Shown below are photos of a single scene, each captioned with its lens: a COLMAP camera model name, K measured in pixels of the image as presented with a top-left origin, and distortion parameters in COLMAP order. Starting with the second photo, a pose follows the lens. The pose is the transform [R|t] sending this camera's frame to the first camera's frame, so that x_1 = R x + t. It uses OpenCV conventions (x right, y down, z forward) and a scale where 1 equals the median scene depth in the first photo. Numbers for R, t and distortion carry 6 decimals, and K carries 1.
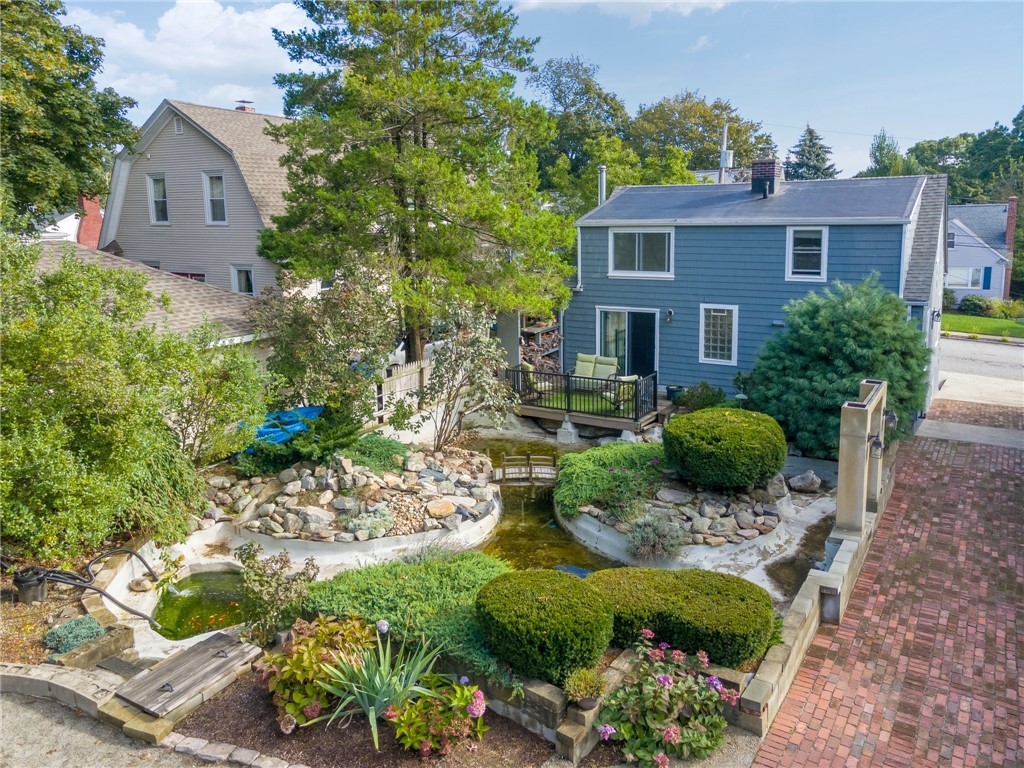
lens RADIAL K [[745.9, 0, 542.5], [0, 745.9, 332.8], [0, 0, 1]] dist [0.019450, 0.005309]
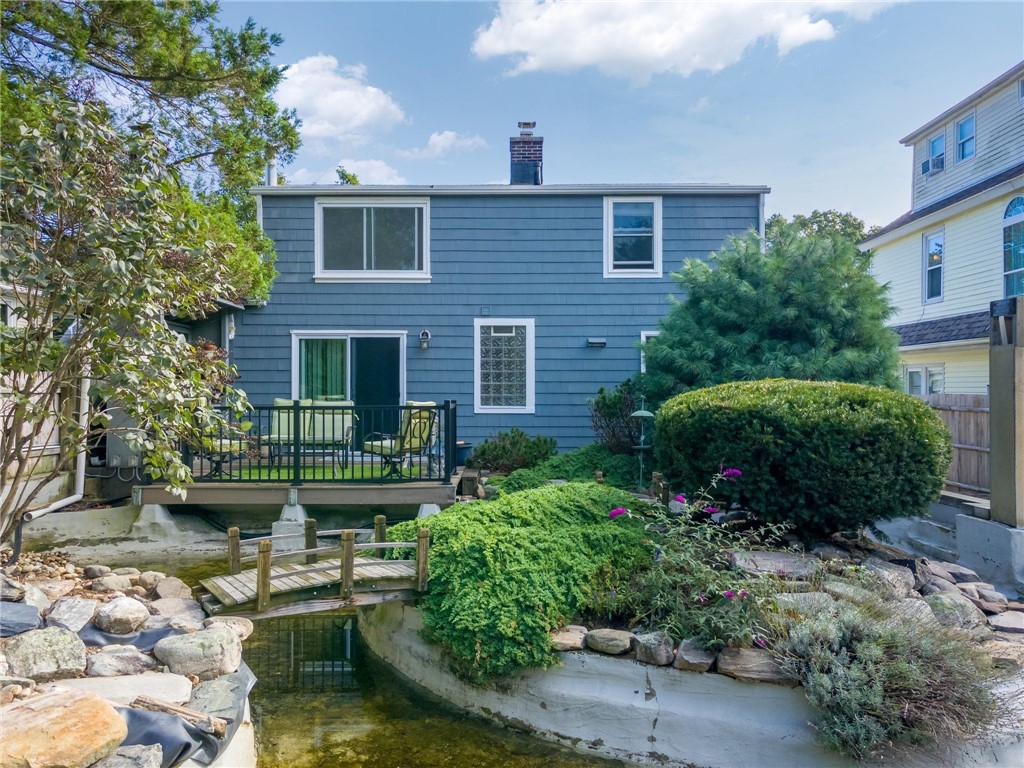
lens RADIAL K [[750.9, 0, 512.0], [0, 750.9, 384.0], [0, 0, 1]] dist [0.024763, 0.000742]
pose [[0.863096, 0.014467, 0.504833, -0.095778], [0.065713, 0.987875, -0.140658, 0.125865], [-0.500747, 0.154575, 0.851680, 0.527057]]
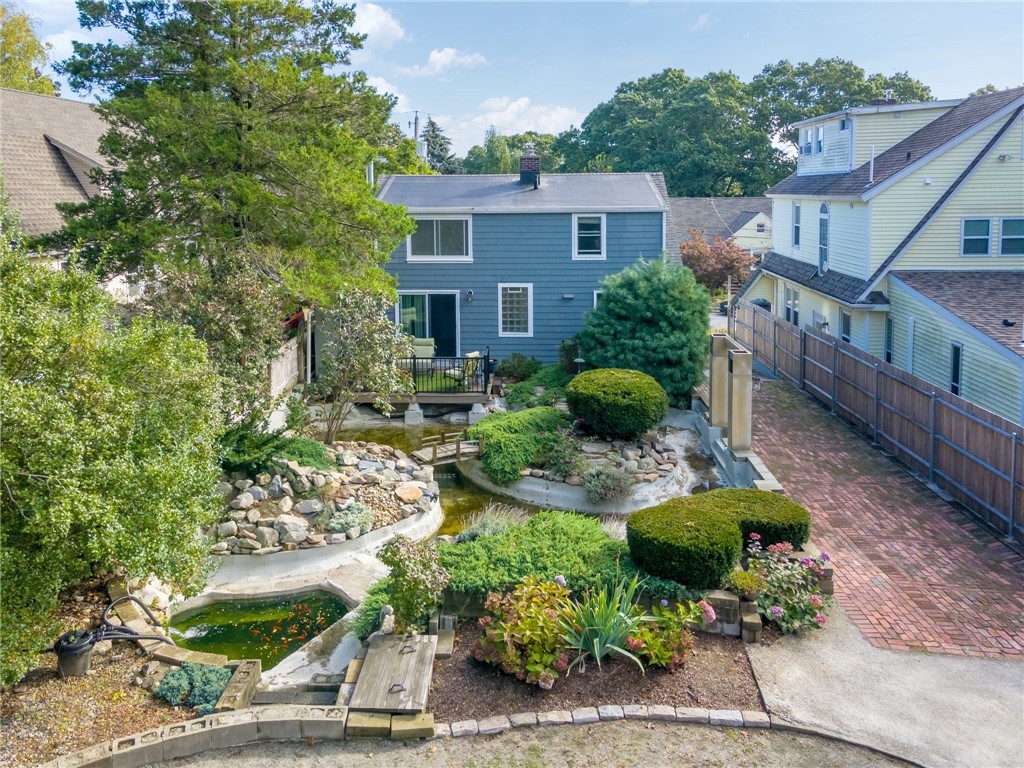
lens RADIAL K [[756.2, 0, 497.8], [0, 756.2, 258.7], [0, 0, 1]] dist [0.012261, 0.000673]
pose [[0.889214, -0.033566, 0.456259, -0.349992], [0.068346, 0.995860, -0.059937, -0.009448], [-0.452358, 0.084480, 0.887826, 0.002994]]
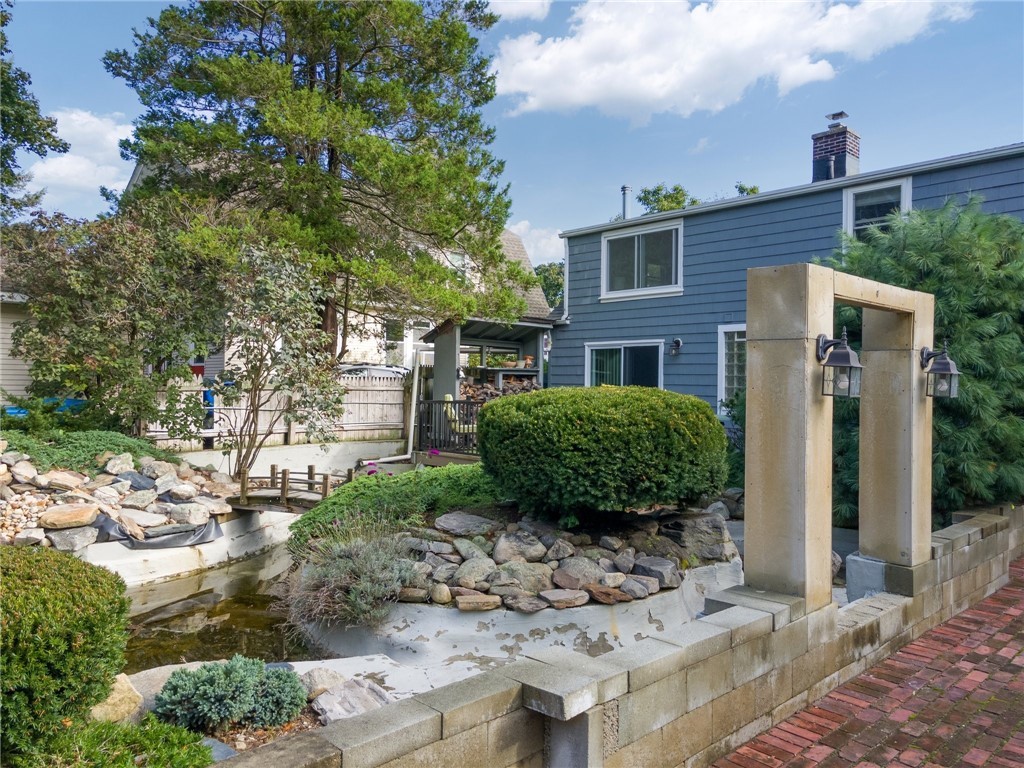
lens RADIAL K [[741.2, 0, 512.0], [0, 741.2, 384.0], [0, 0, 1]] dist [0.027236, -0.000173]
pose [[0.965350, 0.022325, -0.260000, 0.242111], [-0.061563, 0.987695, -0.143766, 0.141645], [0.253591, 0.154791, 0.954846, 0.375550]]
